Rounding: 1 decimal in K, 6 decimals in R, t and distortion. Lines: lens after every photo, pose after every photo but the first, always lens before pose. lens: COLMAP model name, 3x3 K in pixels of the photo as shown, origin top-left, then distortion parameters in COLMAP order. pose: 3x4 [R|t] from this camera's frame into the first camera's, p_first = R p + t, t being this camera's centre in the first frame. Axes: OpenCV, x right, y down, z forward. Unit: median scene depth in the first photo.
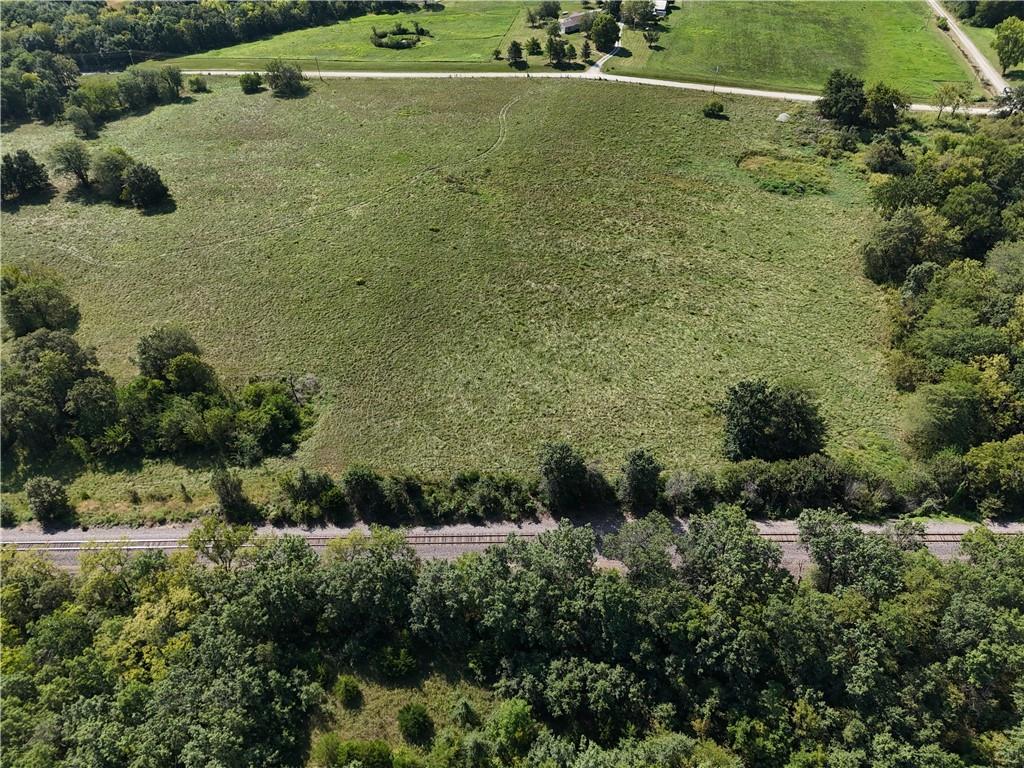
lens RADIAL K [[746.0, 0, 512.0], [0, 746.0, 384.0], [0, 0, 1]] dist [0.077413, -0.069519]
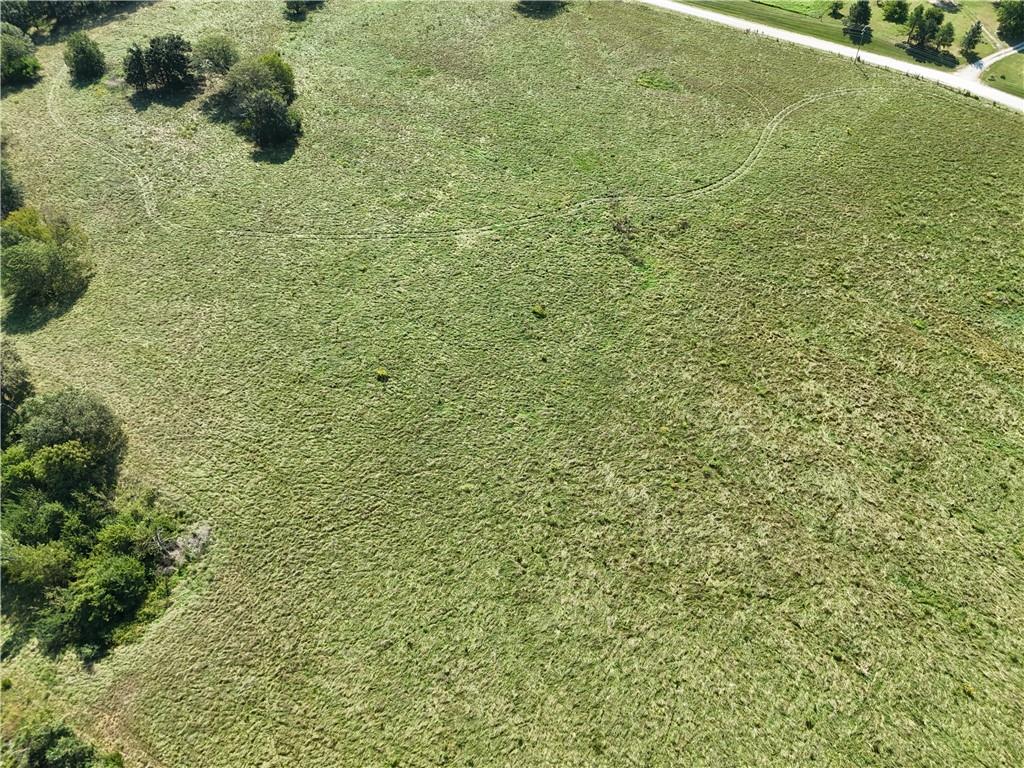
lens RADIAL K [[746.0, 0, 512.0], [0, 746.0, 384.0], [0, 0, 1]] dist [0.077413, -0.069519]
pose [[0.869912, 0.382613, -0.311223, 0.103398], [-0.324517, 0.919217, 0.222999, -0.269454], [0.371404, -0.092992, 0.923803, 0.328090]]
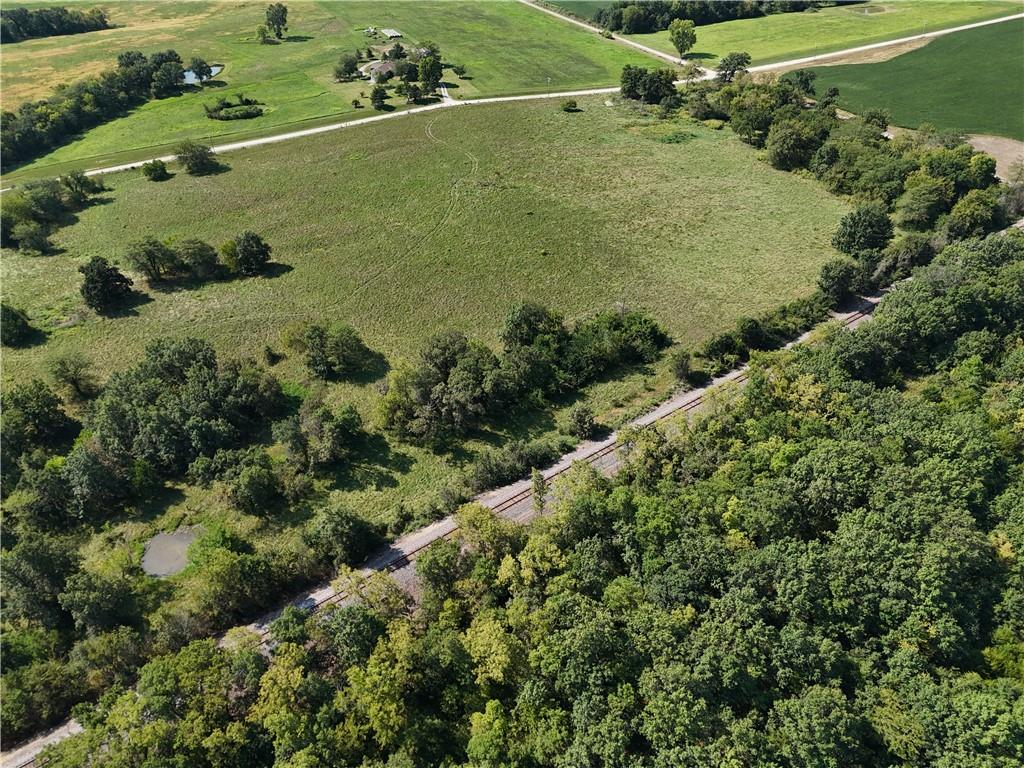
lens RADIAL K [[746.0, 0, 512.0], [0, 746.0, 384.0], [0, 0, 1]] dist [0.077413, -0.069519]
pose [[0.807558, -0.348015, 0.476168, -0.754246], [0.384101, 0.923000, 0.023174, 0.012663], [-0.447569, 0.164182, 0.879049, -0.024115]]
